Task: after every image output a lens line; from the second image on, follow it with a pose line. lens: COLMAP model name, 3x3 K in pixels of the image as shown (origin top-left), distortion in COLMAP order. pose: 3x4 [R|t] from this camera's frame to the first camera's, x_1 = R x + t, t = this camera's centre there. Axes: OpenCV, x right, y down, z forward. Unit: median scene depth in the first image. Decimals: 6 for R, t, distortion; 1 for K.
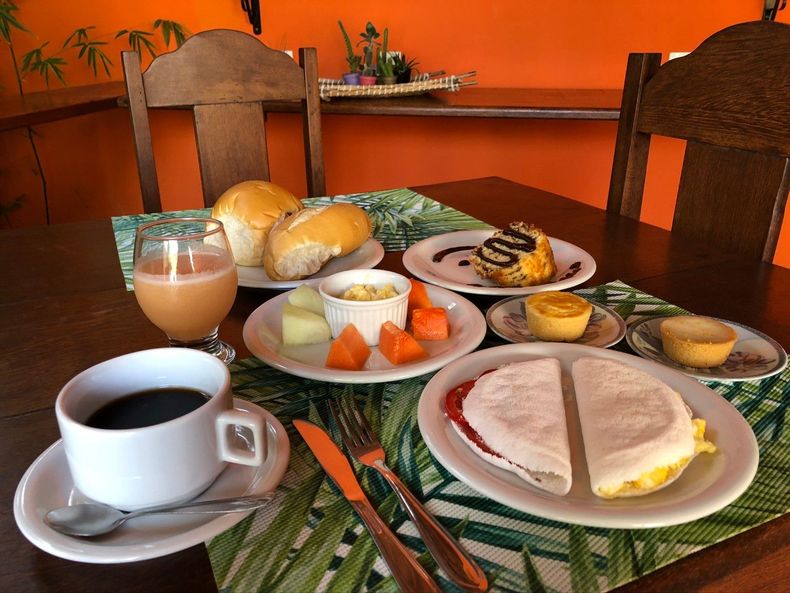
lens RADIAL K [[646.7, 0, 395.0], [0, 646.7, 296.5], [0, 0, 1]] dist [0.042764, -0.070755]
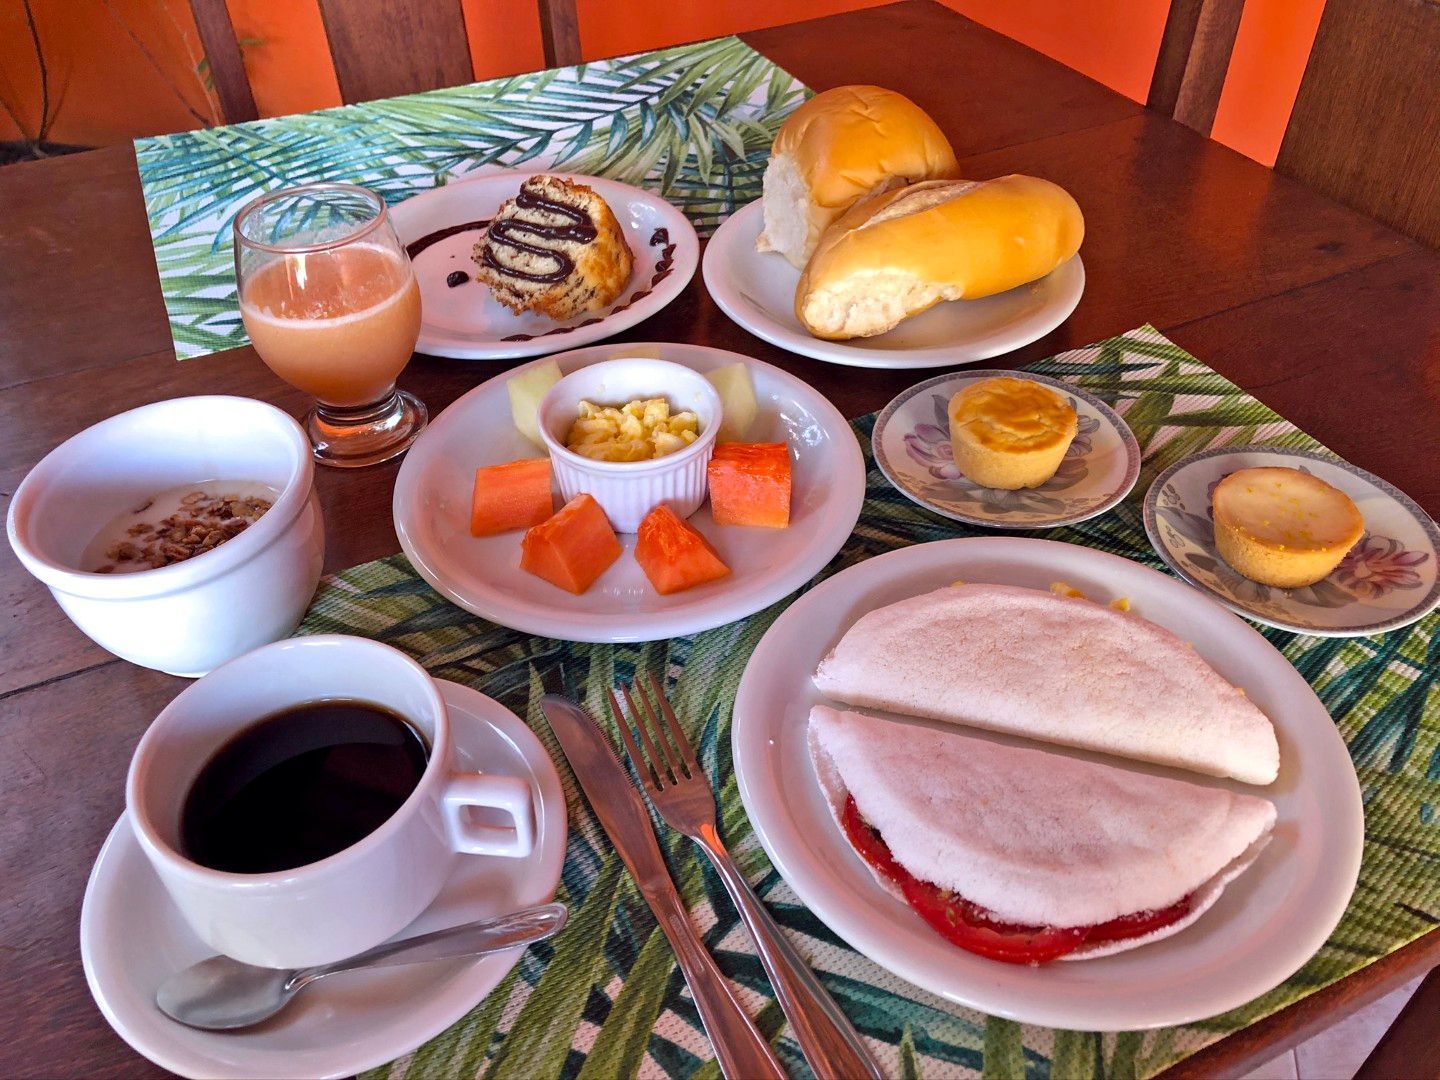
lens RADIAL K [[1178.9, 0, 720.0], [0, 1178.9, 540.0], [0, 0, 1]] dist [0.042764, -0.070755]
pose [[0.999751, -0.010758, -0.019548, 0.039166], [0.016601, 0.943983, 0.329575, -0.223027], [0.014907, -0.329817, 0.943927, 0.104254]]
